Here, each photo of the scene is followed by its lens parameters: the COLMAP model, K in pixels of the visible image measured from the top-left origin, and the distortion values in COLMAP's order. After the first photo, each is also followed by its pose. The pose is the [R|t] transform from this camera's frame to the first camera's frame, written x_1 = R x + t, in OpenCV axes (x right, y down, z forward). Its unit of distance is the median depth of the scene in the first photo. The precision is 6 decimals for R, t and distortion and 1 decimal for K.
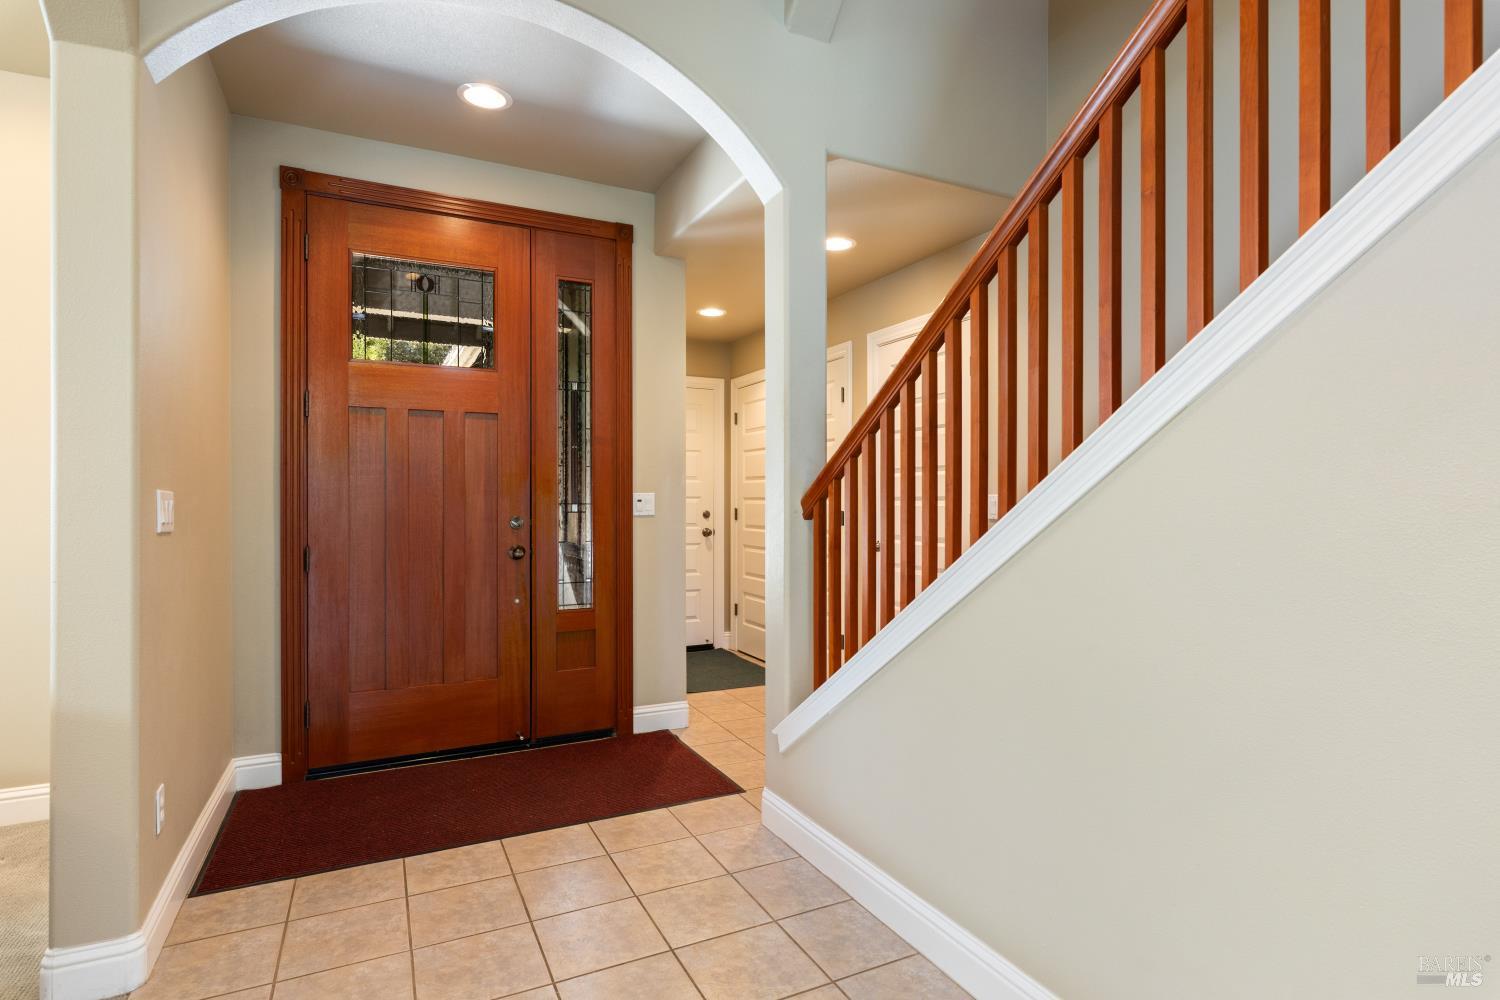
lens RADIAL K [[780.0, 0, 754.7], [0, 780.0, 501.6], [0, 0, 1]] dist [-0.012868, 0.001150]
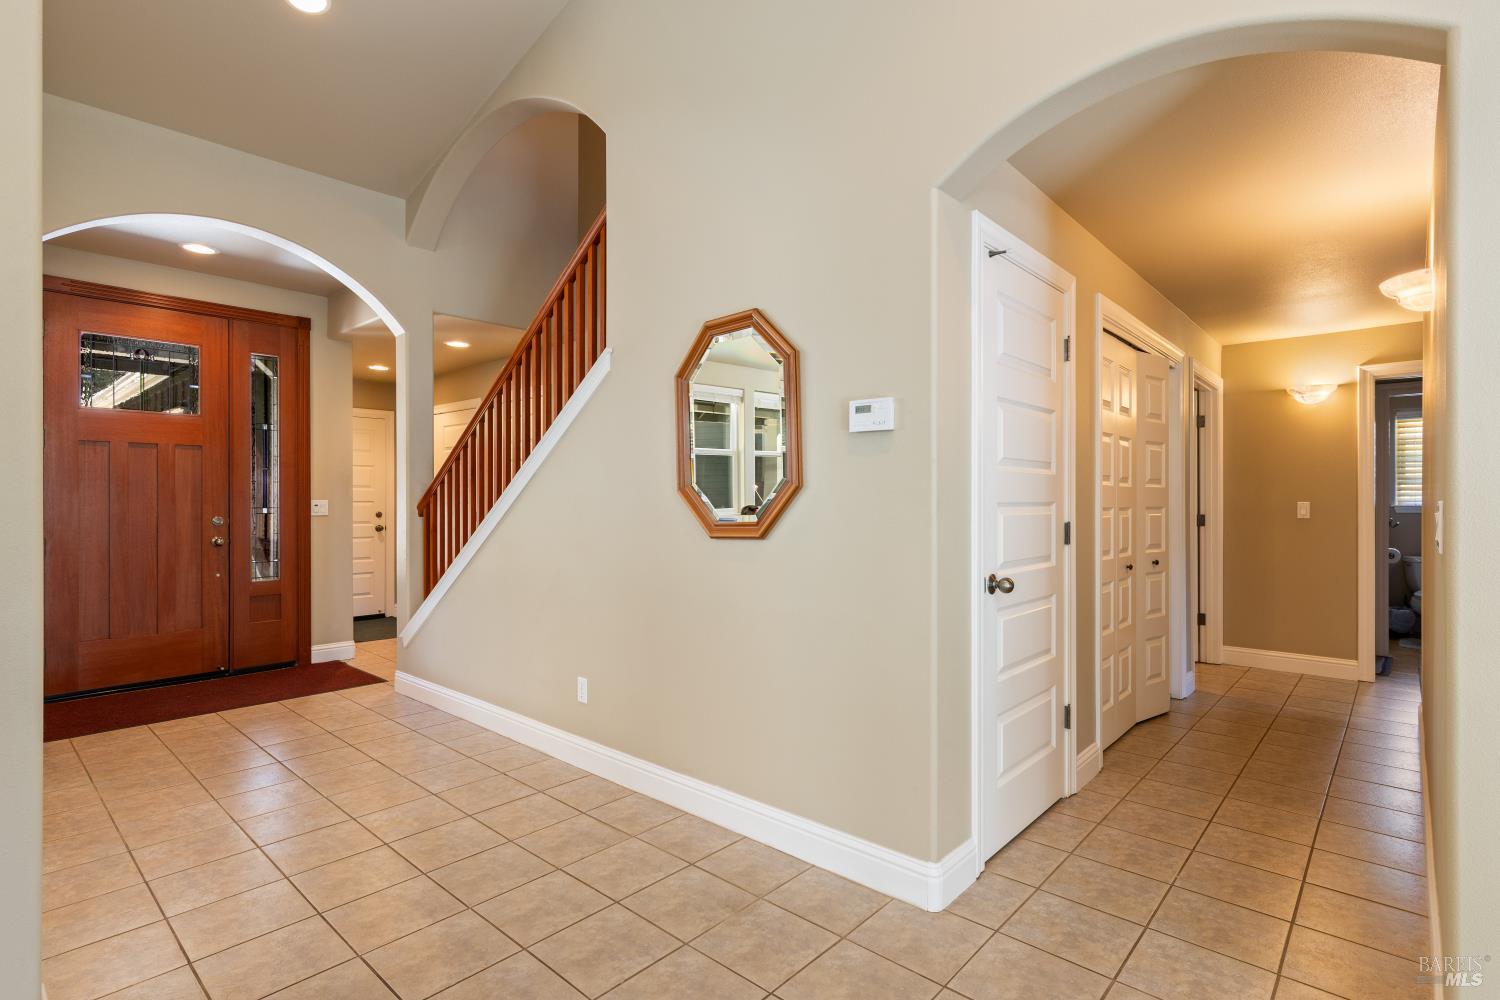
lens RADIAL K [[708.4, 0, 748.9], [0, 708.4, 501.9], [0, 0, 1]] dist [-0.006669, 0.000547]
pose [[0.925033, -0.000901, 0.379885, 0.111169], [0.000769, 1.000000, 0.000500, -0.008622], [-0.379885, -0.000170, 0.925034, -0.595609]]
